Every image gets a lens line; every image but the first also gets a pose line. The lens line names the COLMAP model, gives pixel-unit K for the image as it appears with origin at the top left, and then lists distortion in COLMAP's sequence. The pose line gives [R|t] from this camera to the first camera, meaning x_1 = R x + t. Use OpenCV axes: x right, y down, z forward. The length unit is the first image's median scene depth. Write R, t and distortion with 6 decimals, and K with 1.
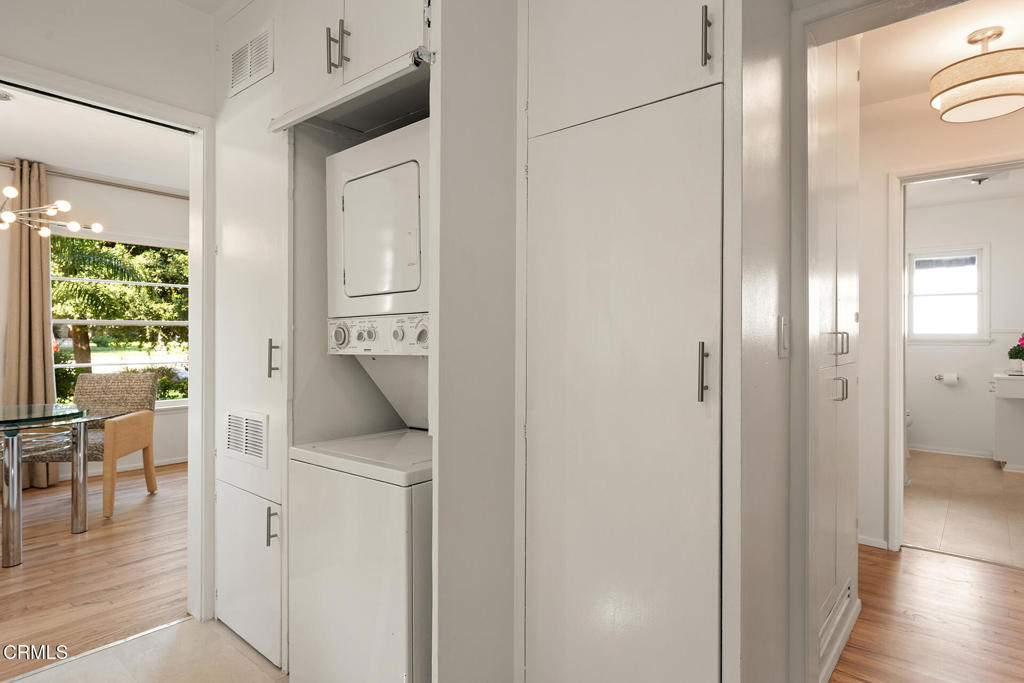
lens RADIAL K [[561.0, 0, 512.0], [0, 561.0, 341.5], [0, 0, 1]] dist [-0.002128, -0.000271]
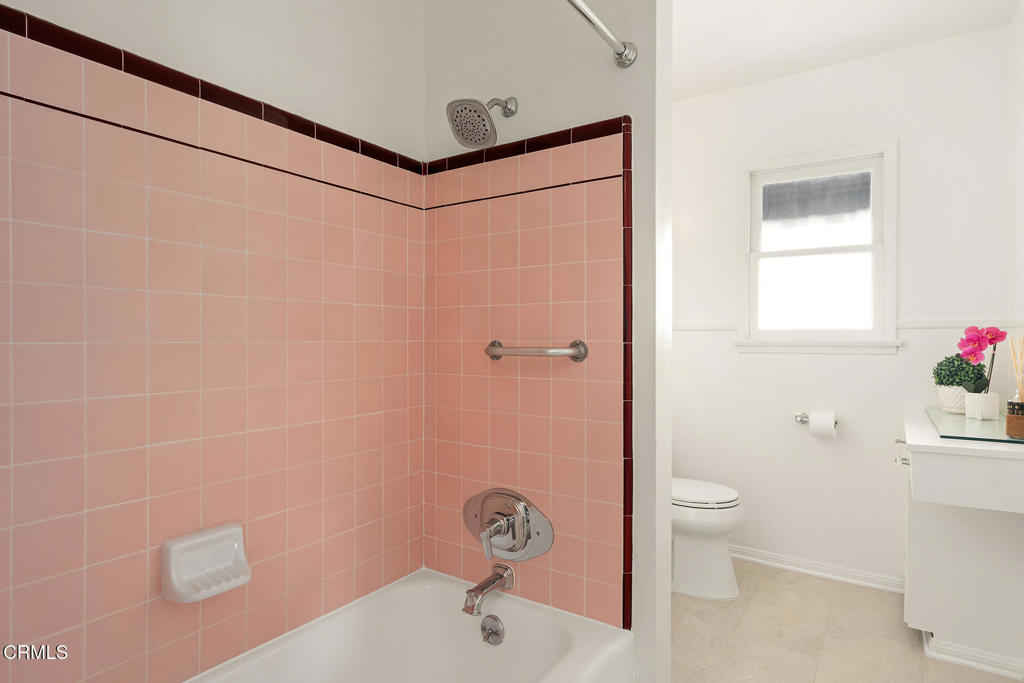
lens RADIAL K [[571.9, 0, 512.0], [0, 571.9, 341.5], [0, 0, 1]] dist [-0.003348, 0.000064]
pose [[0.993963, 0.000808, 0.109716, 0.475123], [-0.000441, 0.999994, -0.003376, -0.002055], [-0.109718, 0.003307, 0.993957, 0.553941]]
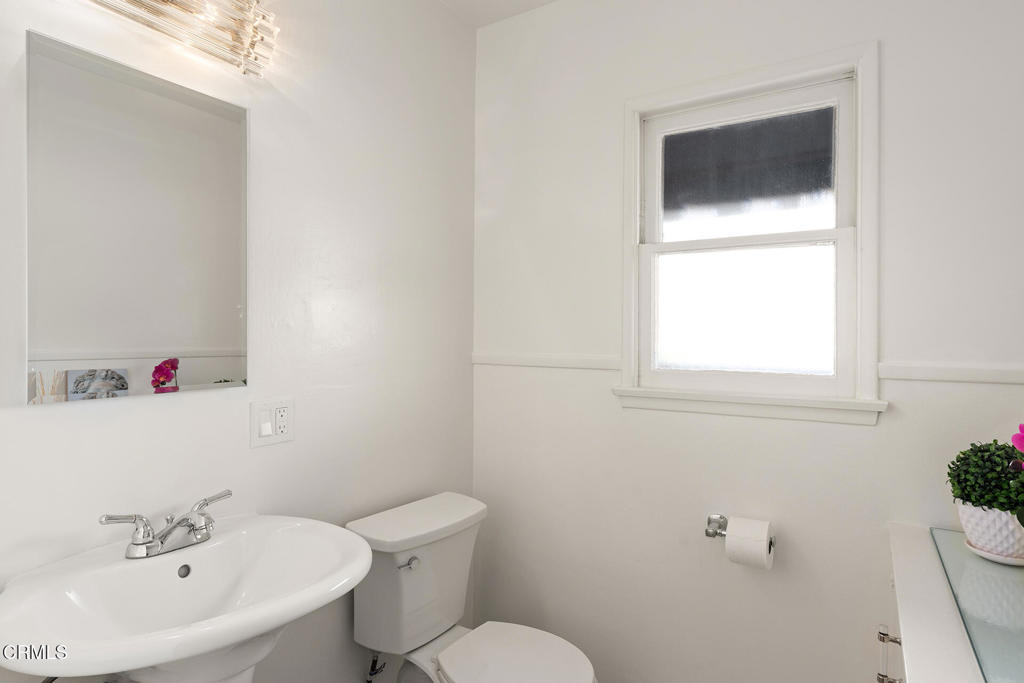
lens RADIAL K [[561.0, 0, 512.0], [0, 561.0, 341.5], [0, 0, 1]] dist [-0.002128, -0.000271]
pose [[0.991145, -0.000323, 0.132783, 0.645031], [0.000773, 0.999994, -0.003340, -0.031396], [-0.132781, 0.003413, 0.991139, 0.758493]]
